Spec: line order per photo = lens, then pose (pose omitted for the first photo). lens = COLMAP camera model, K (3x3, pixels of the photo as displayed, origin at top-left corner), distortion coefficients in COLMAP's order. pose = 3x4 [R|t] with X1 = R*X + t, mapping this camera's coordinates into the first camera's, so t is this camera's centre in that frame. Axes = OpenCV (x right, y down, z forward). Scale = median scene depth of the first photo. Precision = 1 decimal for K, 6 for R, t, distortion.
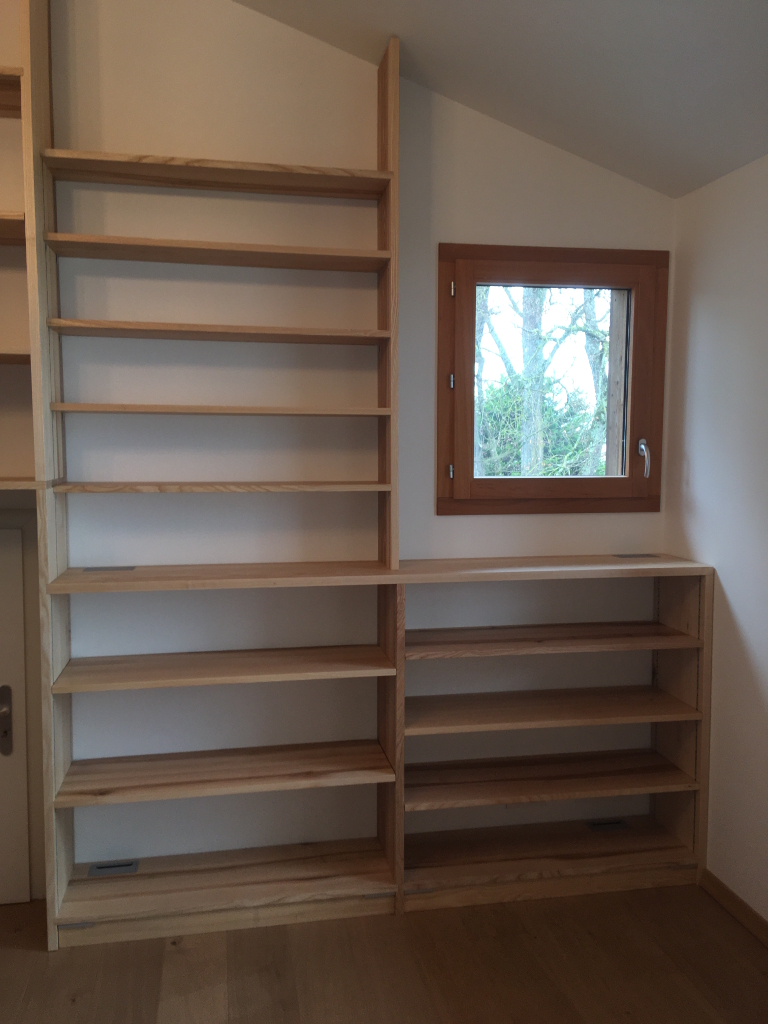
lens RADIAL K [[871.5, 0, 384.0], [0, 871.5, 512.0], [0, 0, 1]] dist [0.111092, -0.185459]
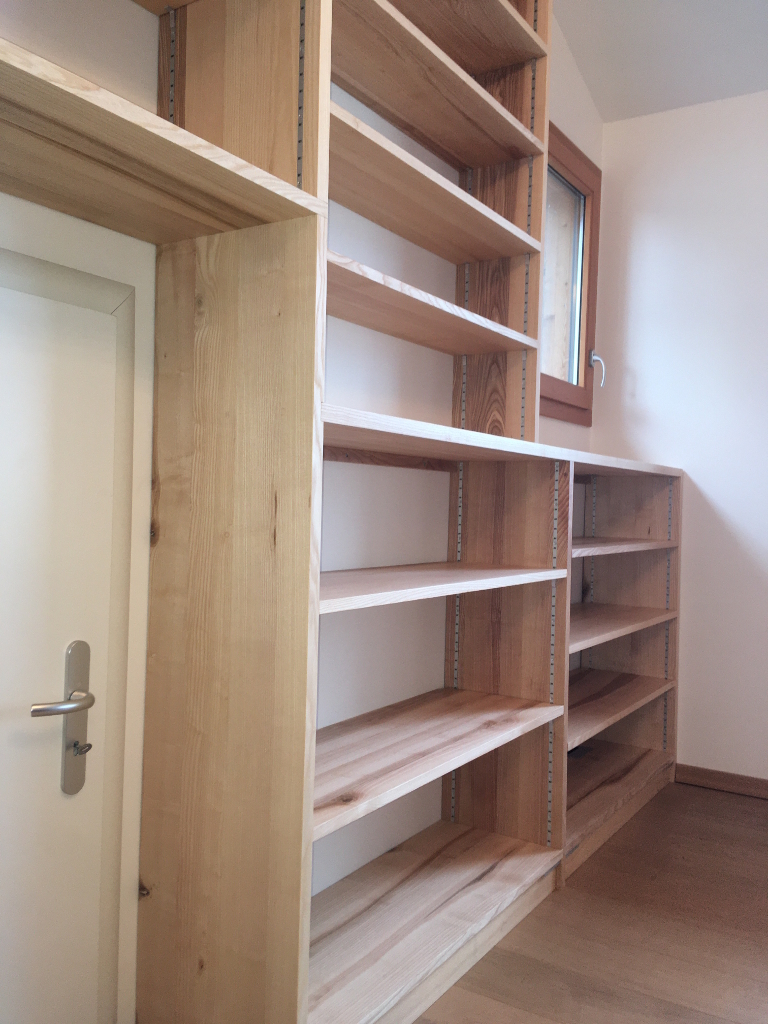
lens RADIAL K [[871.5, 0, 384.0], [0, 871.5, 512.0], [0, 0, 1]] dist [0.111092, -0.185459]
pose [[0.686389, 0.008315, 0.727187, -0.632797], [0.038977, 0.998077, -0.048203, 0.148234], [-0.726189, 0.061429, 0.684745, 0.532795]]
